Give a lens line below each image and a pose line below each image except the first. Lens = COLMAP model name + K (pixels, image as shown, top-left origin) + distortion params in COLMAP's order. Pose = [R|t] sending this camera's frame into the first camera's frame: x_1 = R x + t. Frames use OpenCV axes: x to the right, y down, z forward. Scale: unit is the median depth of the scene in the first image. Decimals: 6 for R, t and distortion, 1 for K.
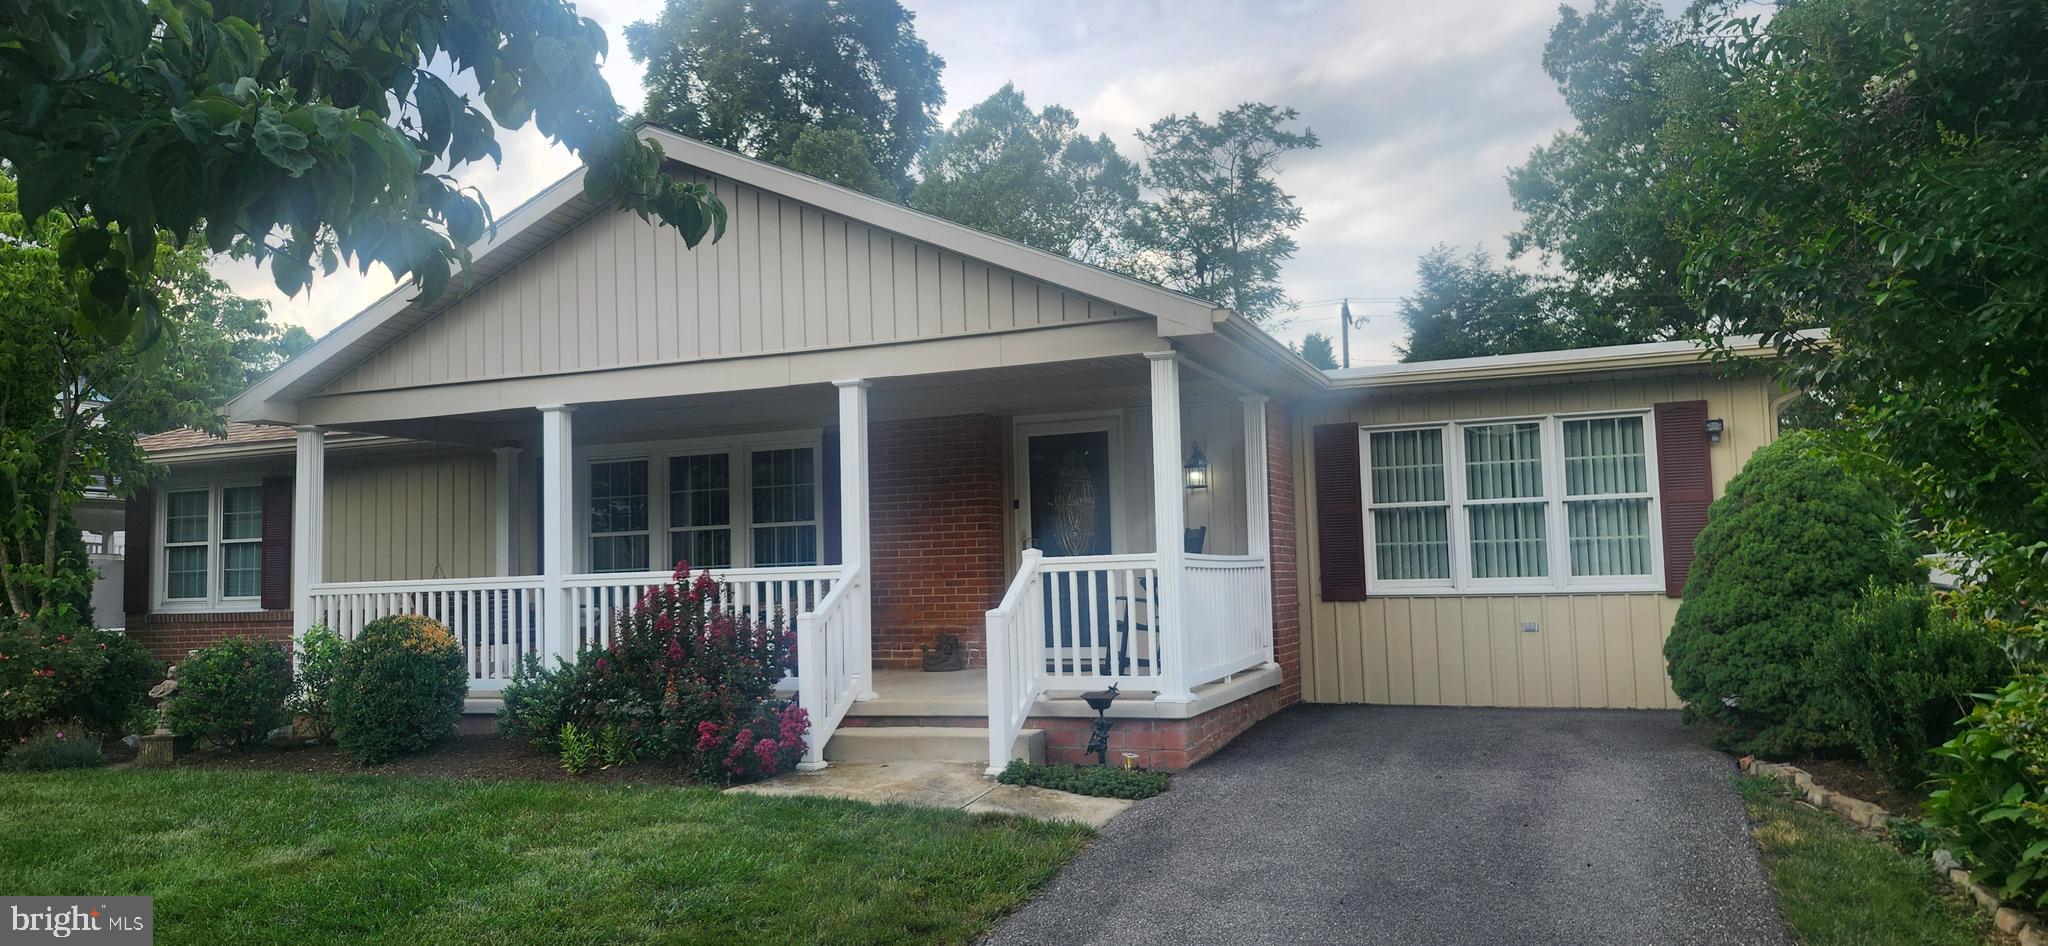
lens RADIAL K [[1395.0, 0, 1056.4], [0, 1395.0, 395.3], [0, 0, 1]] dist [0.099371, 0.001963]
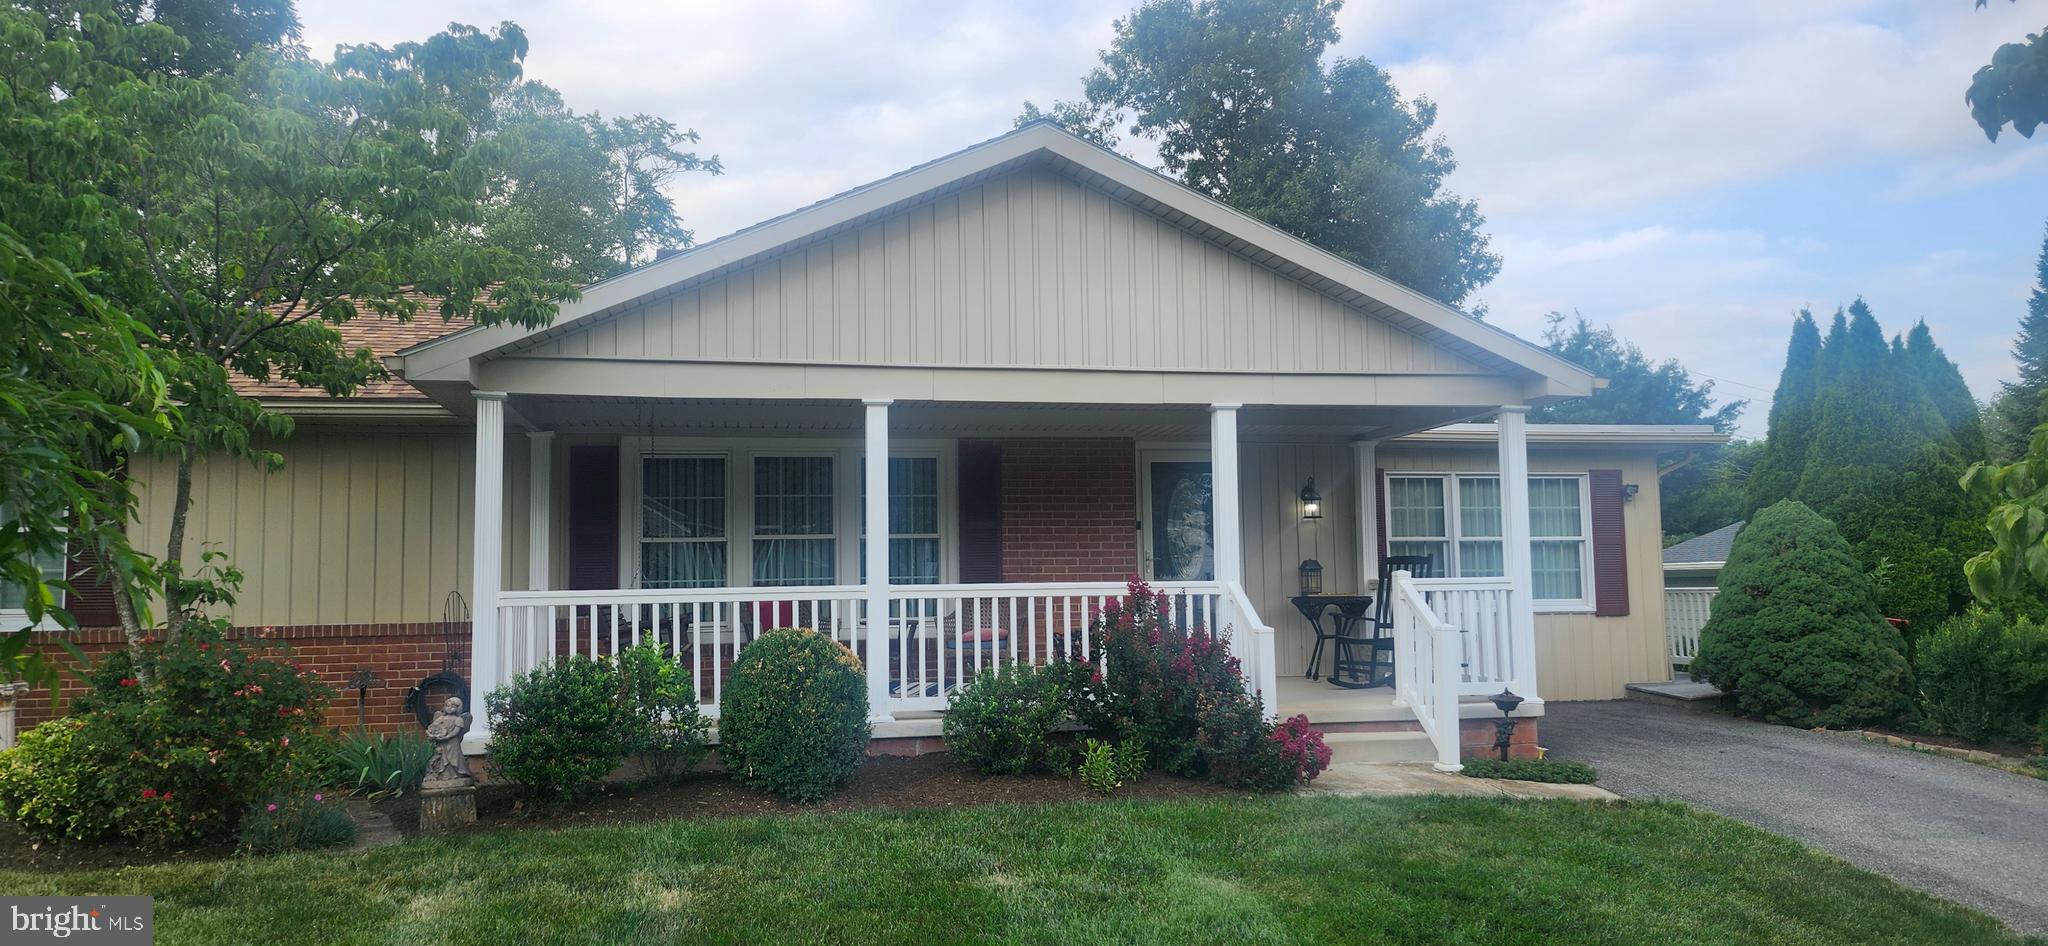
lens RADIAL K [[1395.0, 0, 1056.4], [0, 1395.0, 395.3], [0, 0, 1]] dist [0.099371, 0.001963]
pose [[0.824291, 0.089857, 0.558990, -0.728751], [-0.076447, 0.995948, -0.047367, 0.036664], [-0.560982, -0.003689, 0.827820, 0.181911]]
